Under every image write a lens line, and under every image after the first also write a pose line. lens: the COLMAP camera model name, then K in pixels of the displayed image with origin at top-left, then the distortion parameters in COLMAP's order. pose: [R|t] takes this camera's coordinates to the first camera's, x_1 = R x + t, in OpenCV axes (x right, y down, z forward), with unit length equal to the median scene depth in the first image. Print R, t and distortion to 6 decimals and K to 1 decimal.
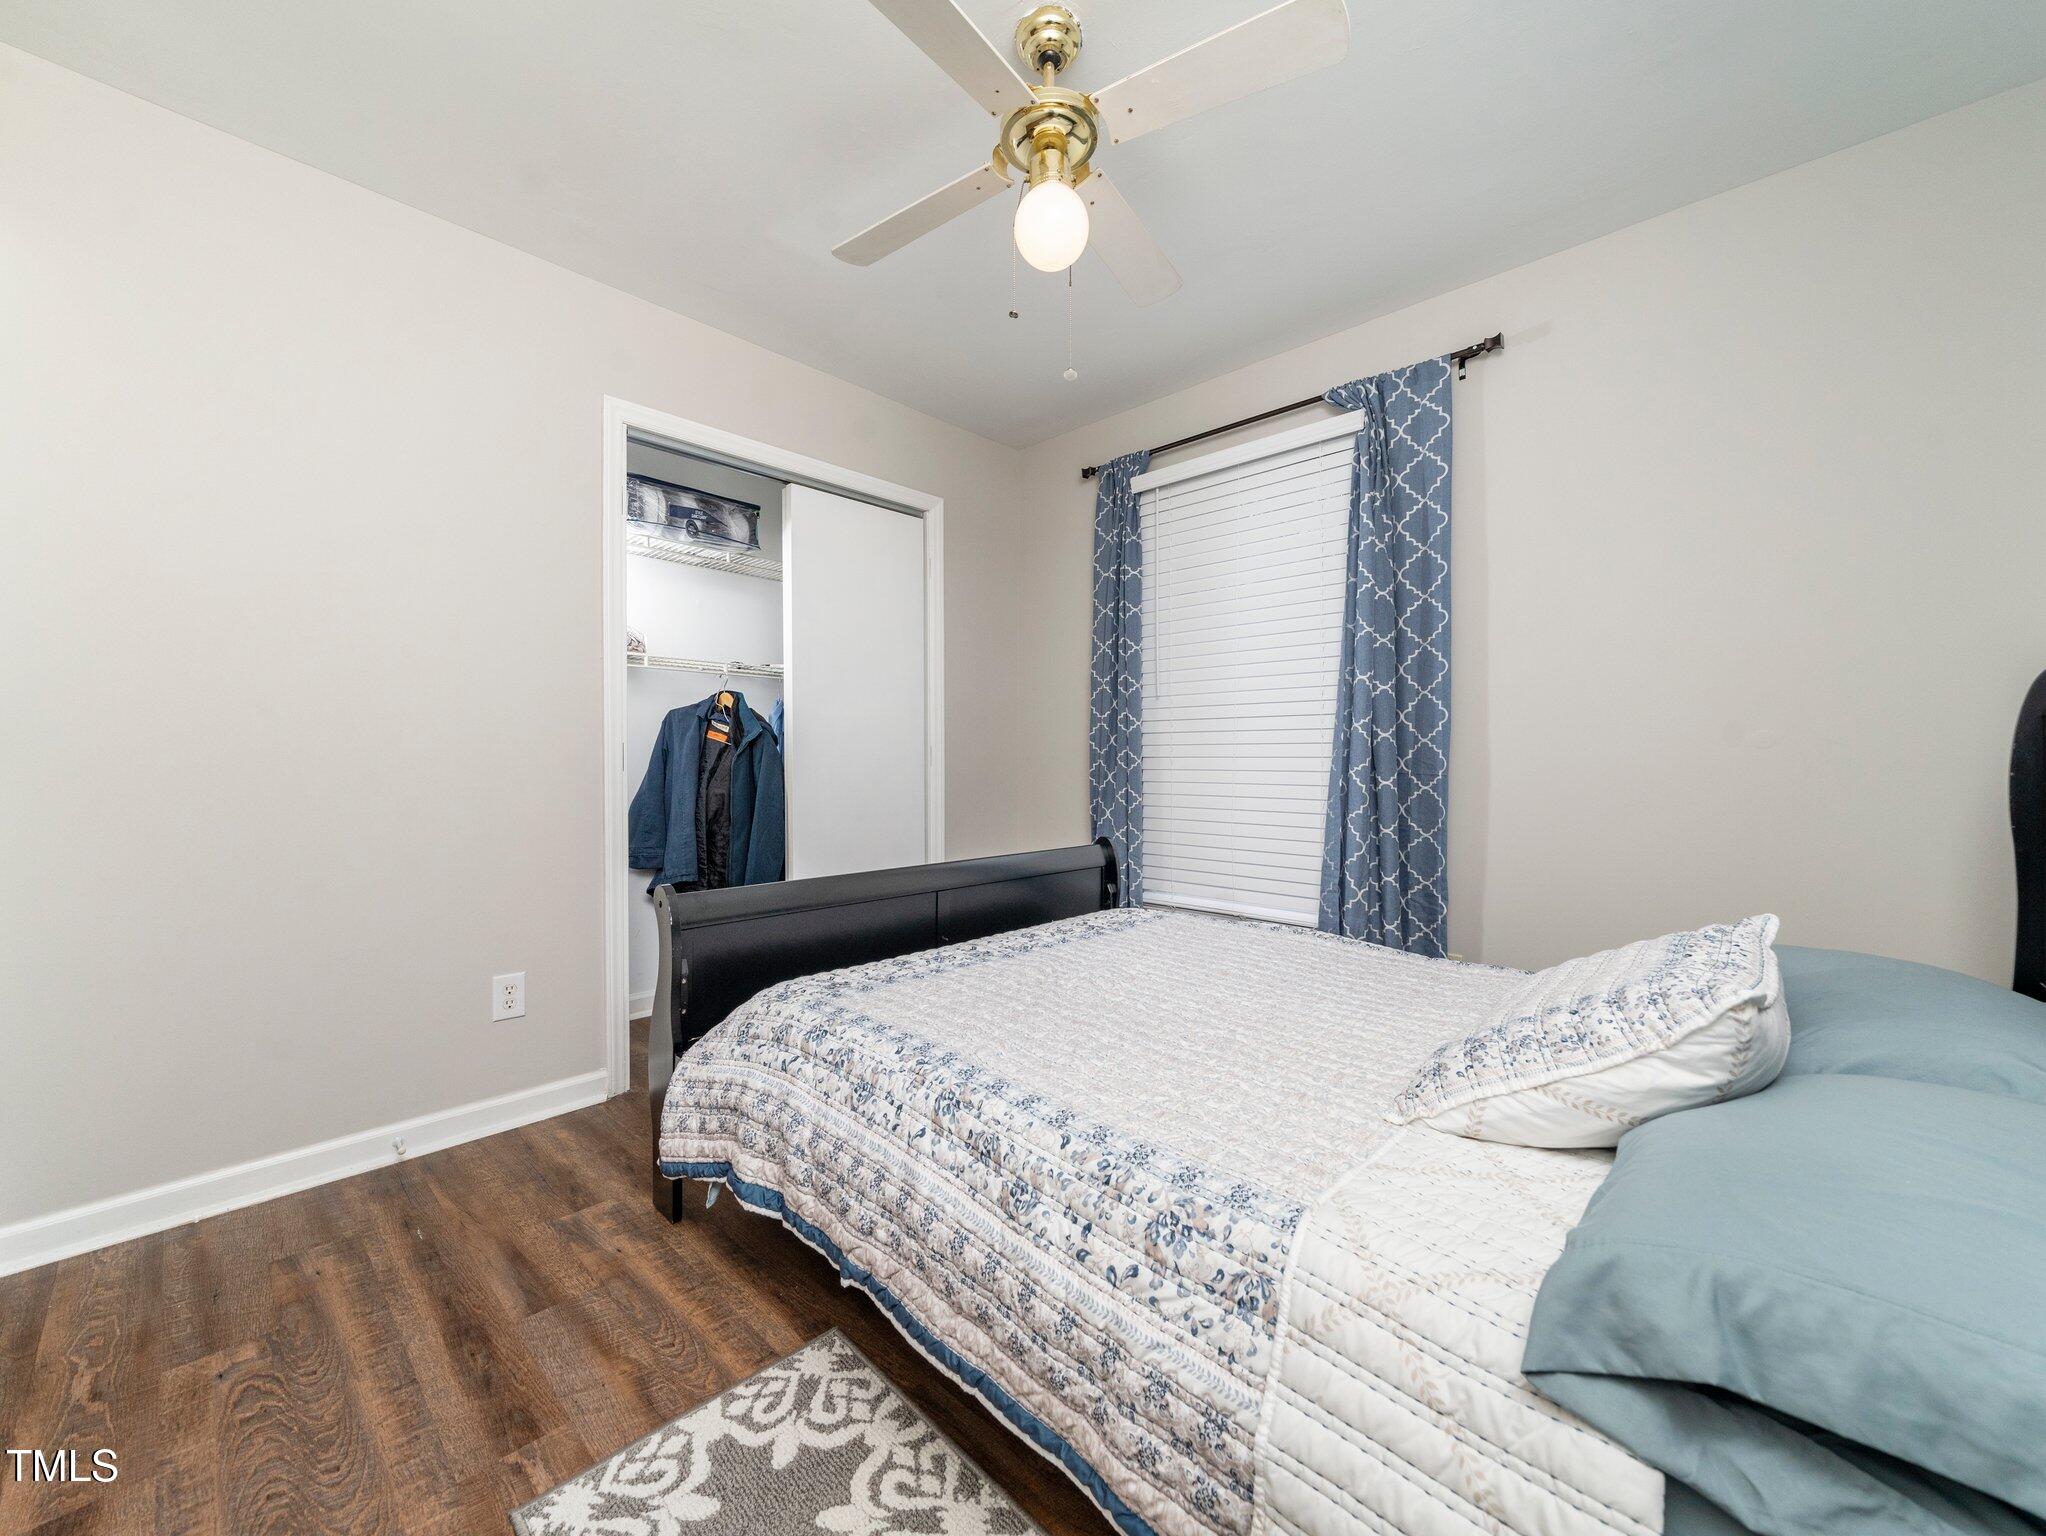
lens RADIAL K [[790.5, 0, 1025.9], [0, 790.5, 770.1], [0, 0, 1]] dist [-0.003903, -0.000141]
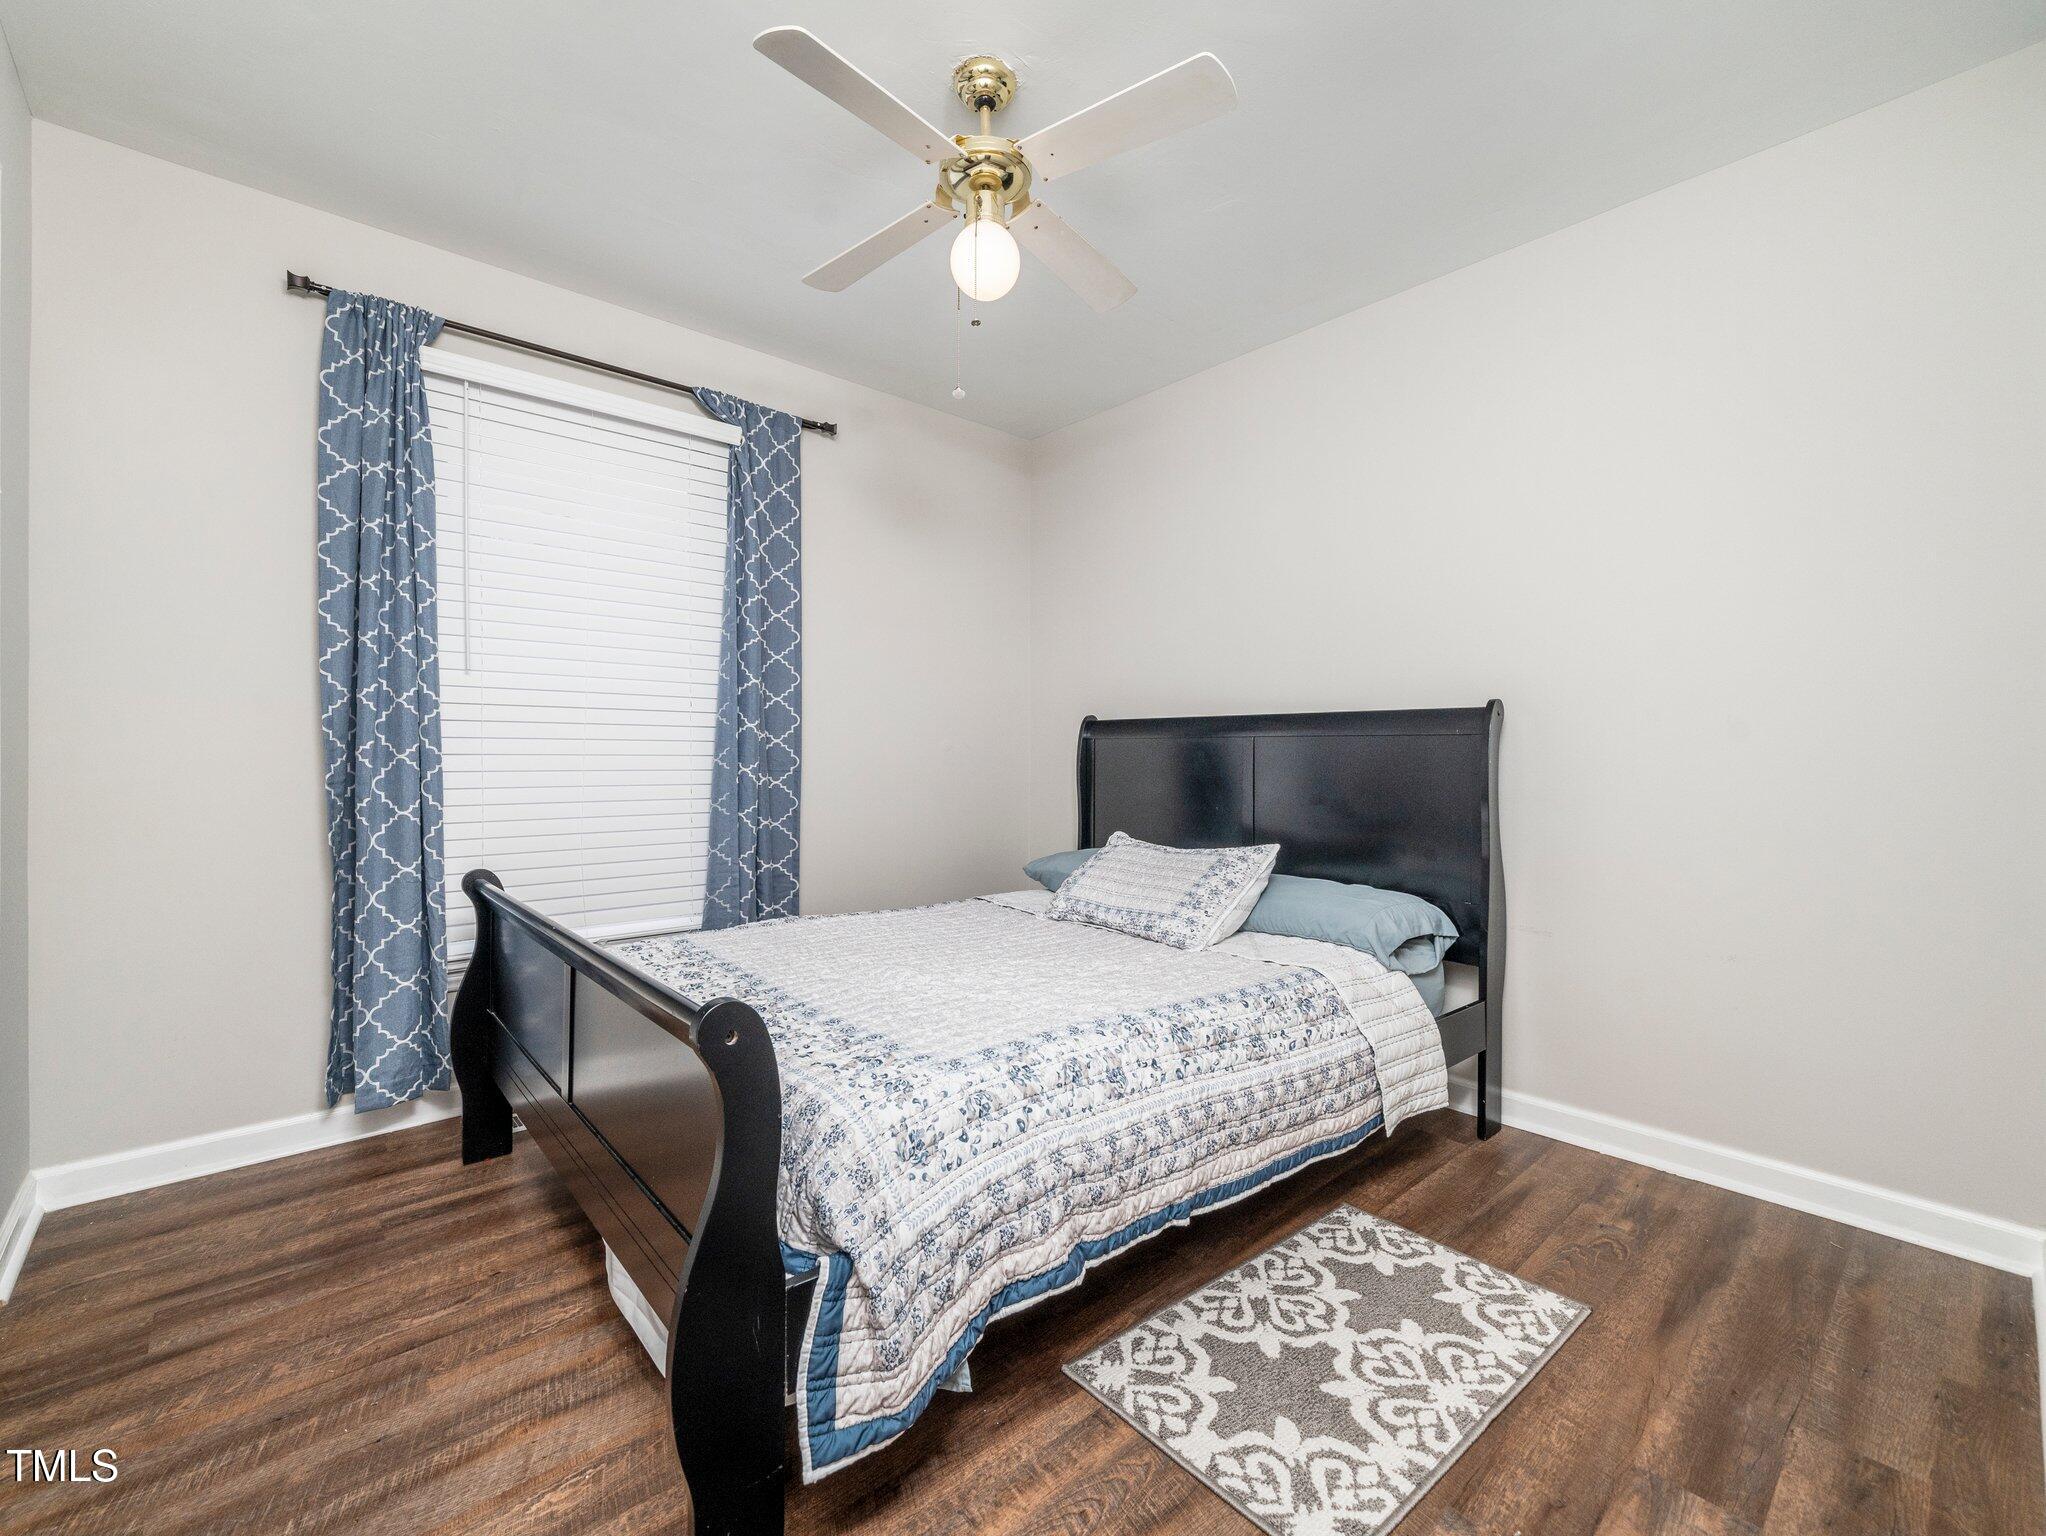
lens RADIAL K [[850.3, 0, 1025.7], [0, 850.3, 759.7], [0, 0, 1]] dist [-0.001835, 0.000312]
pose [[0.106169, -0.005054, 0.994335, -1.385130], [0.011100, 0.999931, 0.003898, -0.021003], [-0.994286, 0.010623, 0.106218, 1.032355]]
